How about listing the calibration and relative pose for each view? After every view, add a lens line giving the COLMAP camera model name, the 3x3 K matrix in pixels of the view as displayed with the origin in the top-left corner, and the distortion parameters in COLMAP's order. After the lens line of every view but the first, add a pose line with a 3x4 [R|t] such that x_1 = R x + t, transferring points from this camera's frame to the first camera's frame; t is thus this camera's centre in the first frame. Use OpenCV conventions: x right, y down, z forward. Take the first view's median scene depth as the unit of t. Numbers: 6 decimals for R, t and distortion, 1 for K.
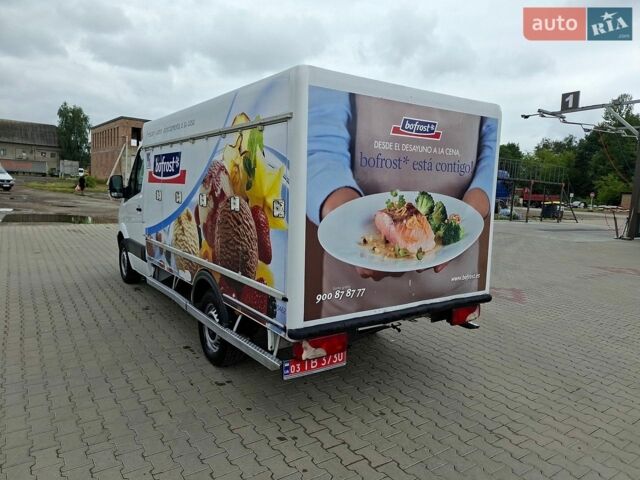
lens RADIAL K [[452.8, 0, 320.0], [0, 452.8, 240.0], [0, 0, 1]] dist [0.069685, -0.099405]
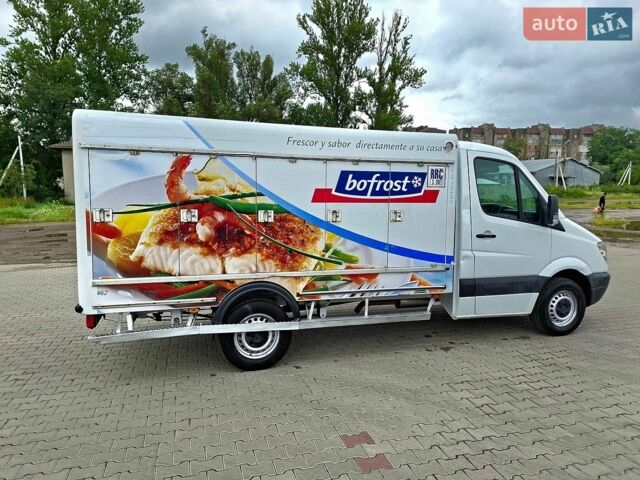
lens RADIAL K [[439.3, 0, 323.5], [0, 439.3, 239.8], [0, 0, 1]] dist [0.083564, -0.086575]
pose [[0.299450, -0.126789, 0.945650, -1.648151], [0.112702, 0.988893, 0.096898, -0.200707], [-0.947432, 0.077560, 0.310413, 1.112645]]
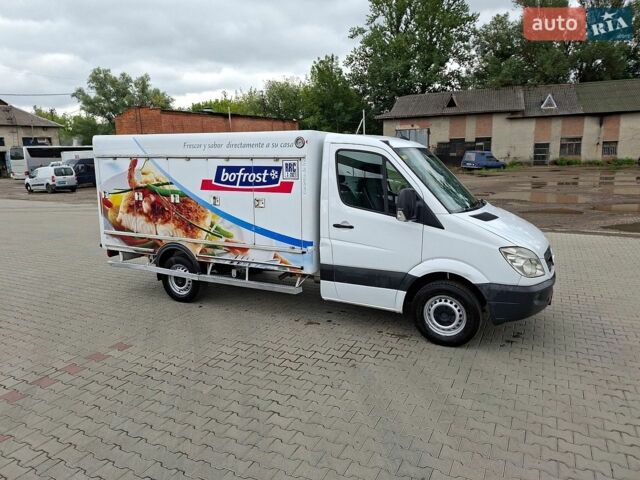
lens RADIAL K [[436.7, 0, 321.0], [0, 436.7, 235.7], [0, 0, 1]] dist [0.079458, -0.083122]
pose [[0.871574, -0.134110, 0.471564, -0.947277], [0.099070, 0.990194, 0.098497, -0.139840], [-0.480149, -0.039130, 0.876314, -0.083893]]
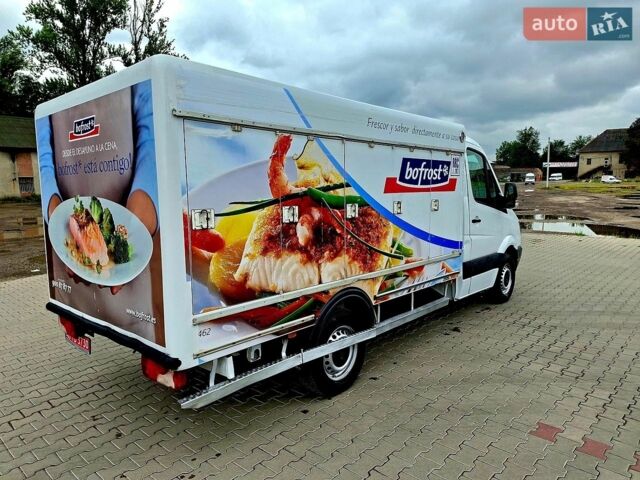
lens RADIAL K [[444.8, 0, 315.0], [0, 444.8, 239.7], [0, 0, 1]] dist [0.023186, -0.006106]
pose [[-0.215361, -0.147709, 0.965299, -1.542959], [0.115691, 0.977674, 0.175413, -0.283401], [-0.969657, 0.149454, -0.193464, 1.860910]]
